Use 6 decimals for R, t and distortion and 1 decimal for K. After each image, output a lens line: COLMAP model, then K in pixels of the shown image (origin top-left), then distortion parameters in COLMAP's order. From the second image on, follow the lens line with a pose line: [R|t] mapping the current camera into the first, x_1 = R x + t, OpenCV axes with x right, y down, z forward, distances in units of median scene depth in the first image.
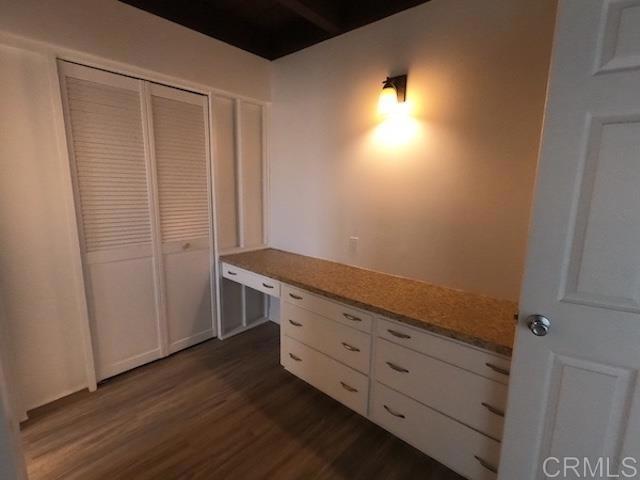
lens RADIAL K [[312.2, 0, 319.8], [0, 312.2, 247.7], [0, 0, 1]] dist [-0.029013, -0.000013]
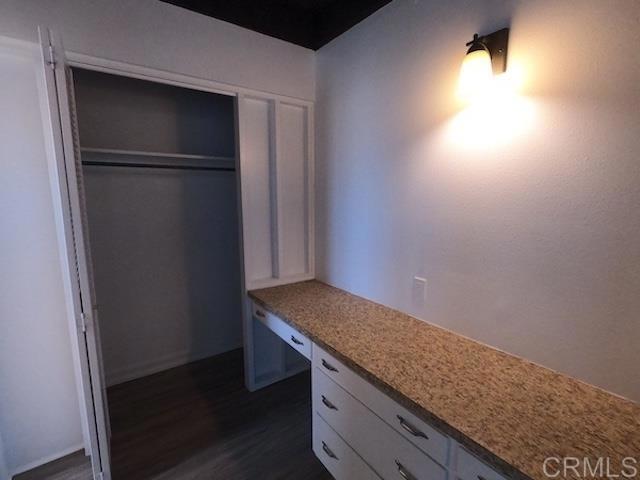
lens RADIAL K [[305.4, 0, 320.0], [0, 305.4, 240.0], [0, 0, 1]] dist [-0.010562, 0.000171]
pose [[0.974787, 0.010262, -0.222899, 0.048252], [-0.021284, 0.998663, -0.047099, -0.089121], [0.222118, 0.050655, 0.973703, 0.312876]]
